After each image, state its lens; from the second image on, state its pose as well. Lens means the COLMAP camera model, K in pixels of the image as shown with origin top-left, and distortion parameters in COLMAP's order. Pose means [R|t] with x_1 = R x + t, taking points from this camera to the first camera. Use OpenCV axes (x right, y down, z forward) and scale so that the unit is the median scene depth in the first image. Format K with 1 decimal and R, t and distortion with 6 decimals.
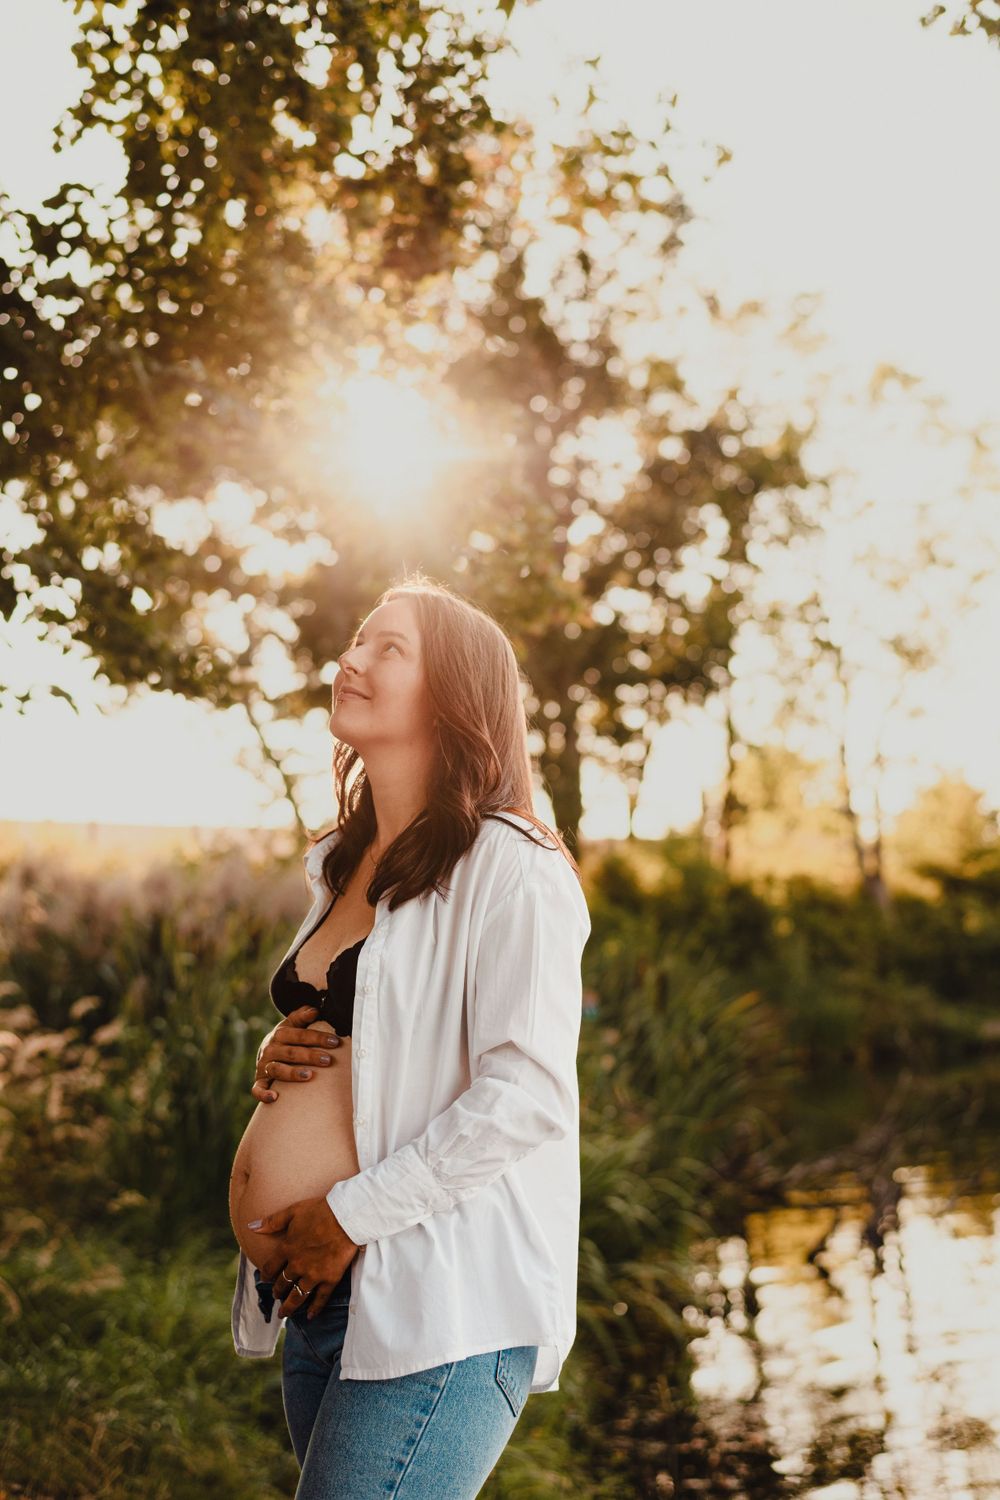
lens RADIAL K [[2247.6, 0, 500.0], [0, 2247.6, 750.0], [0, 0, 1]] dist [0.022233, 0.041865]
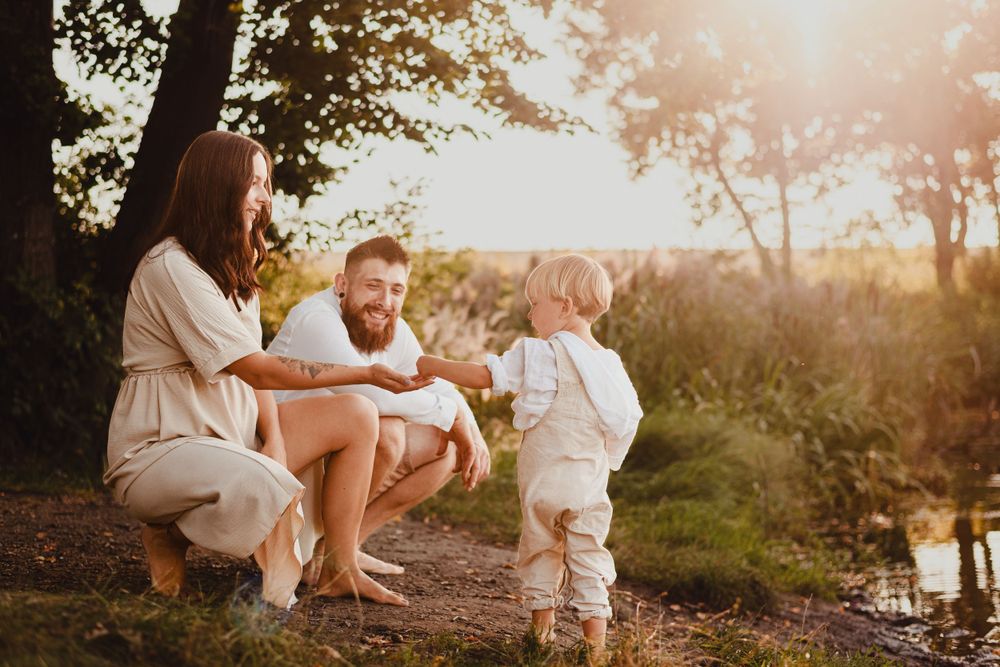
lens RADIAL K [[1695.5, 0, 465.8], [0, 1695.5, 338.6], [0, 0, 1]] dist [-0.019242, -0.037546]
pose [[0.946741, -0.028627, -0.320721, 0.083896], [0.048528, 0.997349, 0.054230, 0.023736], [0.318319, -0.066906, 0.945620, -0.126089]]
